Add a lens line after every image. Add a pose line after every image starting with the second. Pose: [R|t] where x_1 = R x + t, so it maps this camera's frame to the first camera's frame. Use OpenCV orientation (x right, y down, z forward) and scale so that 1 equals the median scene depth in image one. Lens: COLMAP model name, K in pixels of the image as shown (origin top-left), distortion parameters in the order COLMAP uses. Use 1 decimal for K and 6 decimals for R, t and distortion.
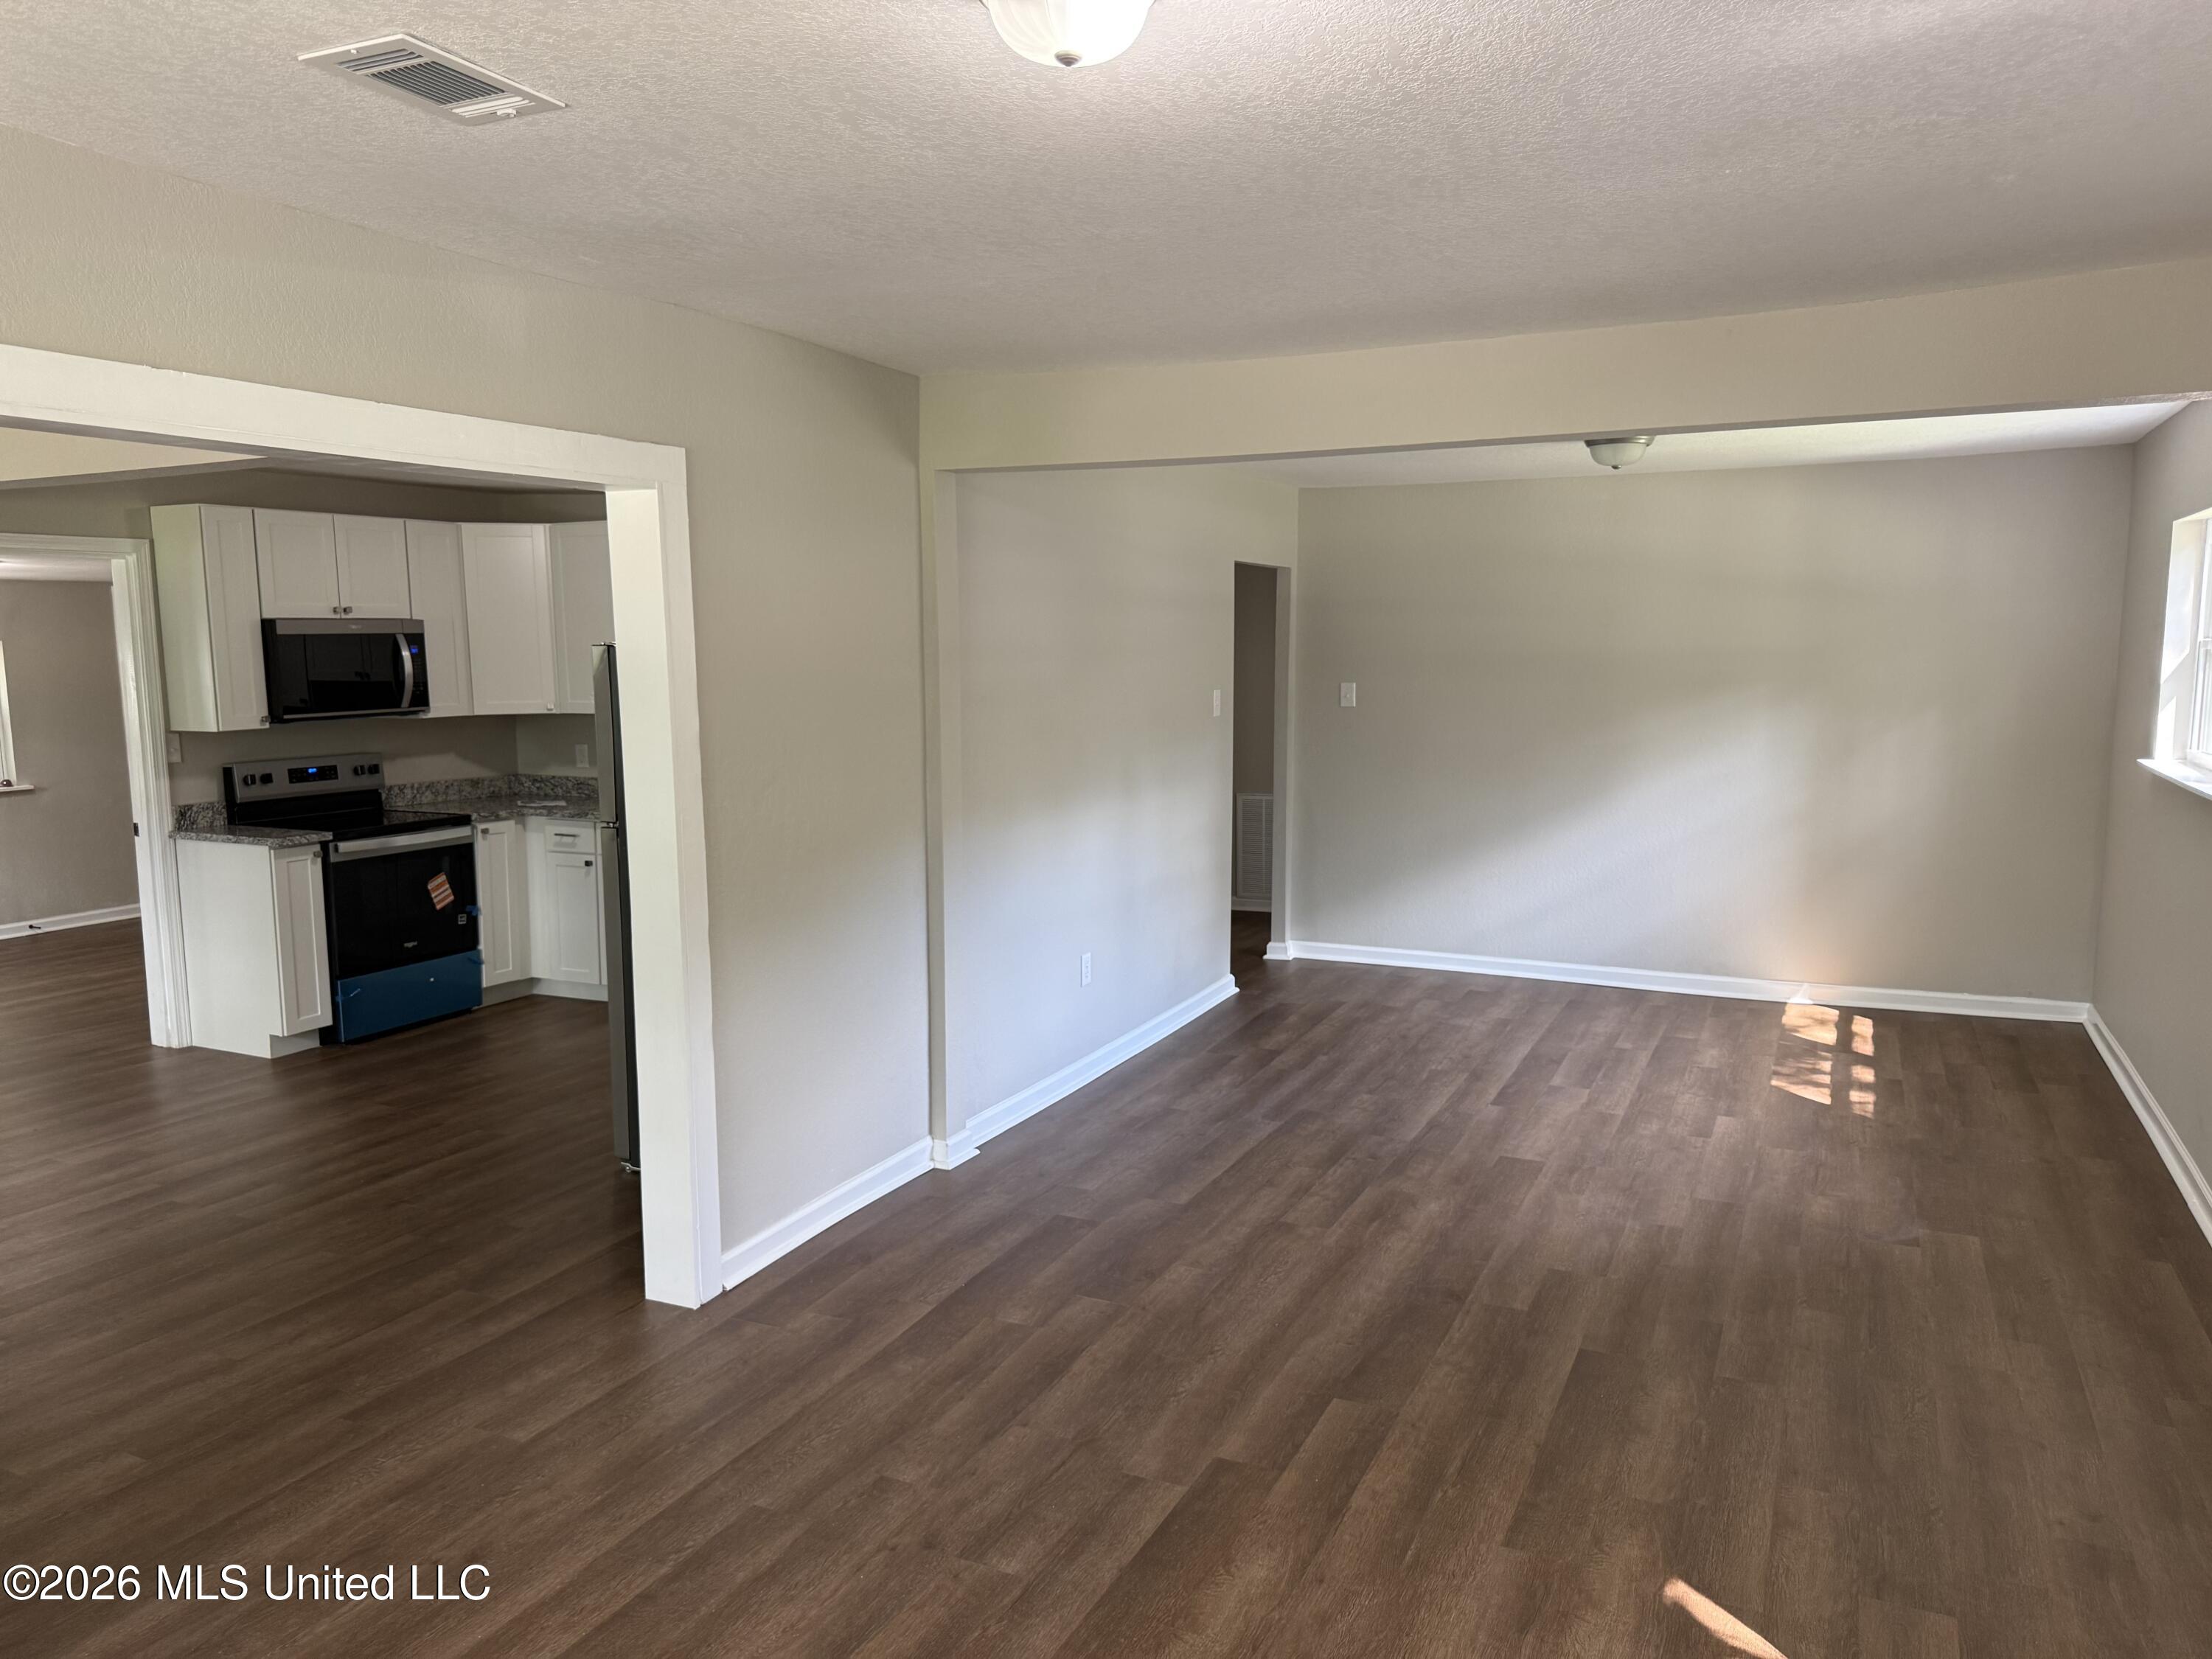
lens RADIAL K [[1554.2, 0, 1113.1], [0, 1554.2, 831.1], [0, 0, 1]] dist [0.121128, -0.204103]
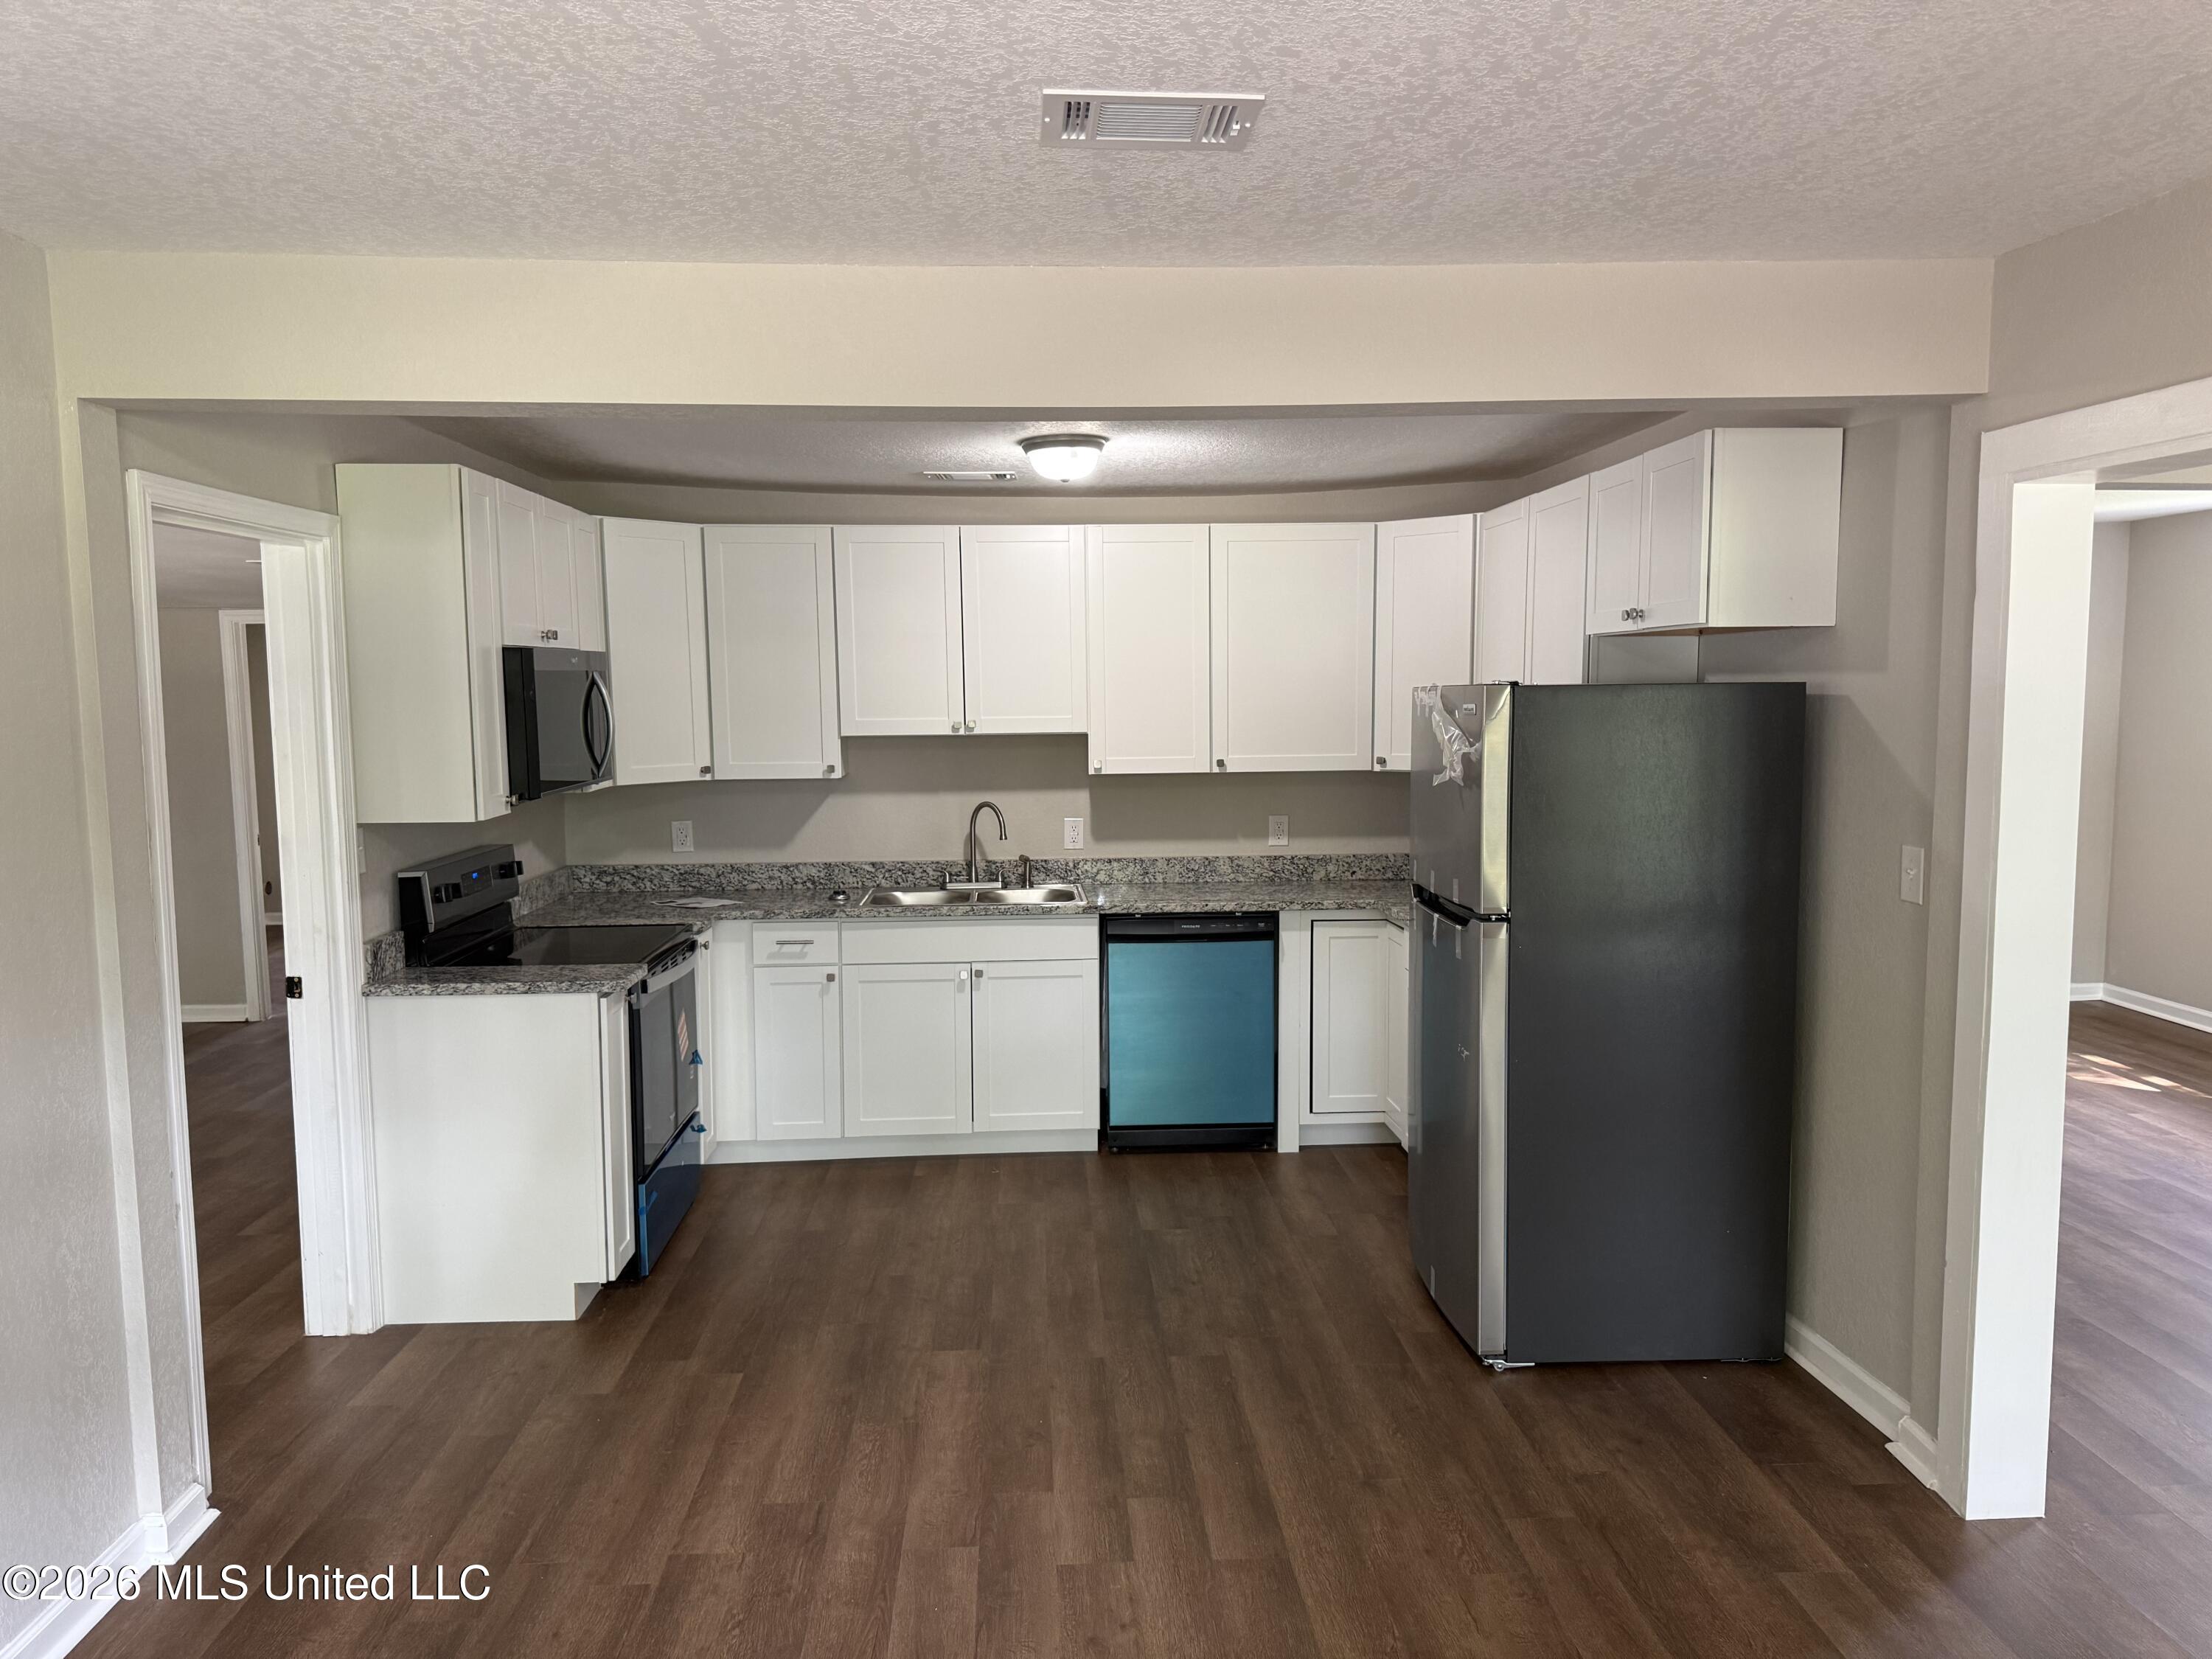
lens RADIAL K [[1554.2, 0, 1113.1], [0, 1554.2, 831.1], [0, 0, 1]] dist [0.121128, -0.204103]
pose [[0.882222, -0.046842, 0.468498, -0.722714], [0.061017, 0.998022, -0.015114, -0.038117], [-0.466863, 0.041920, 0.883335, 0.357900]]
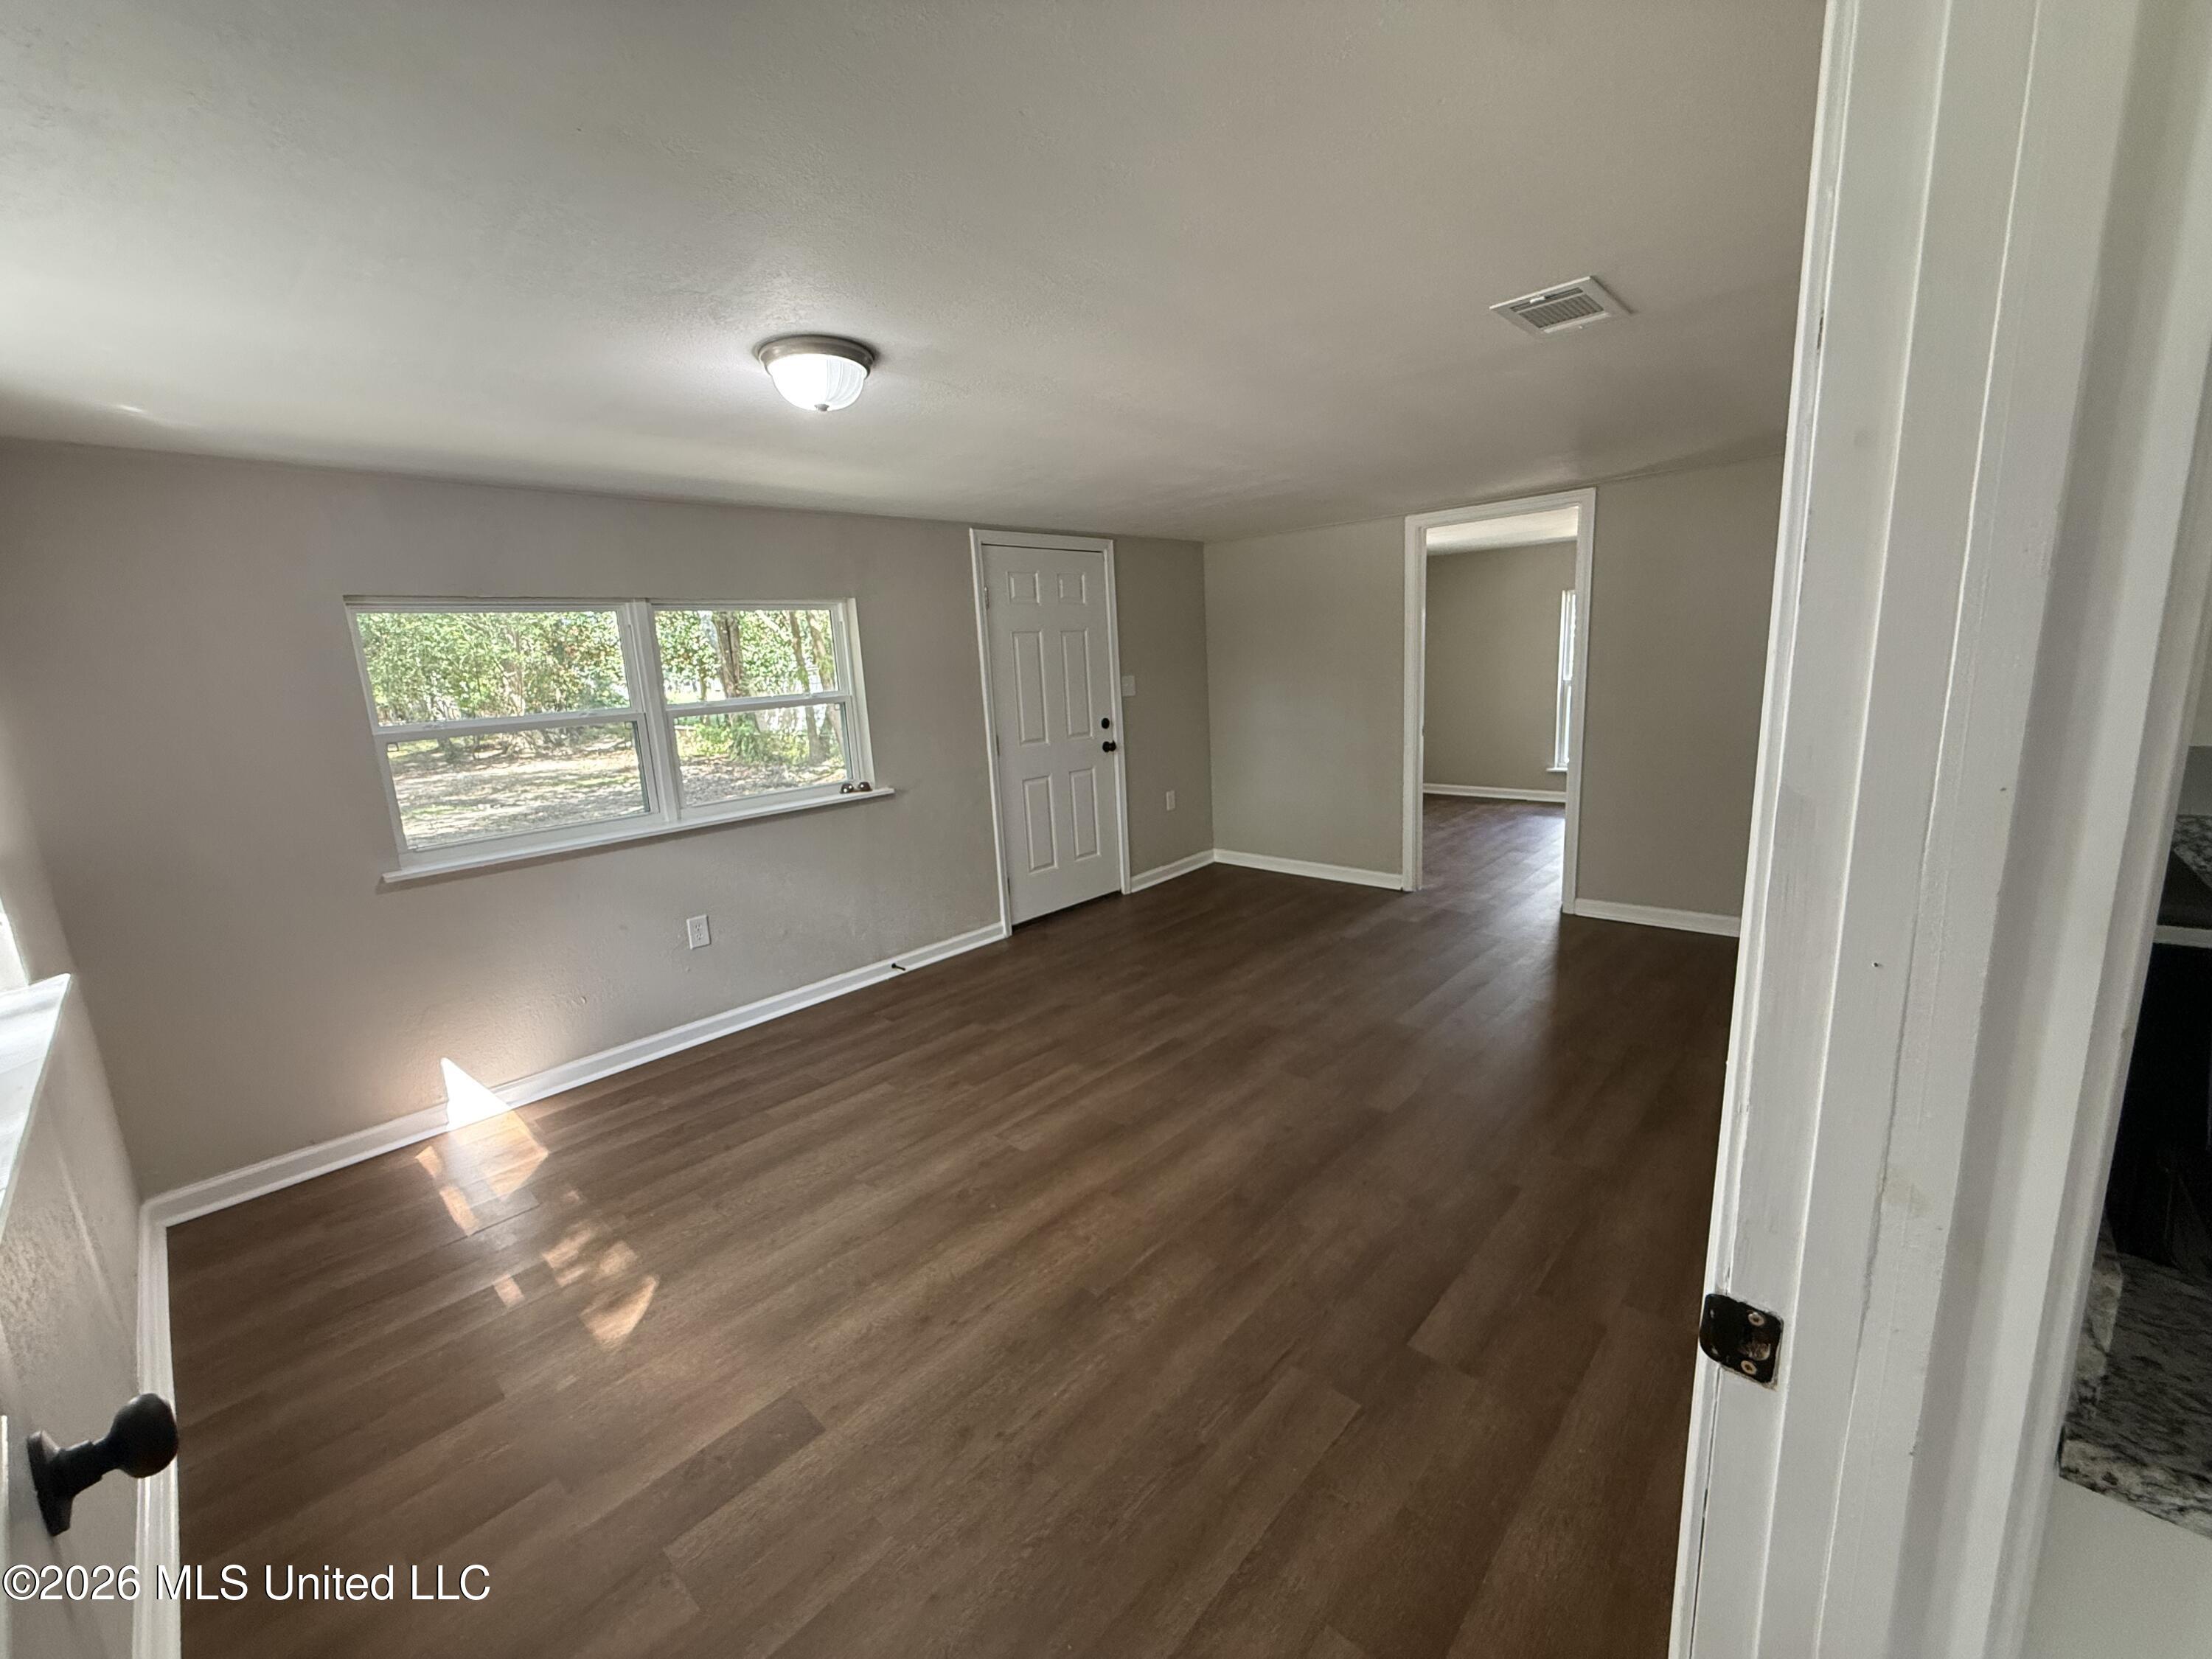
lens RADIAL K [[888.1, 0, 1106.0], [0, 888.1, 829.5], [0, 0, 1]] dist [-0.000129, 0.000124]
pose [[0.950548, 0.022202, -0.309782, -0.759343], [0.002816, 0.996784, 0.080080, -0.072216], [0.310564, -0.076992, 0.947429, 1.036498]]
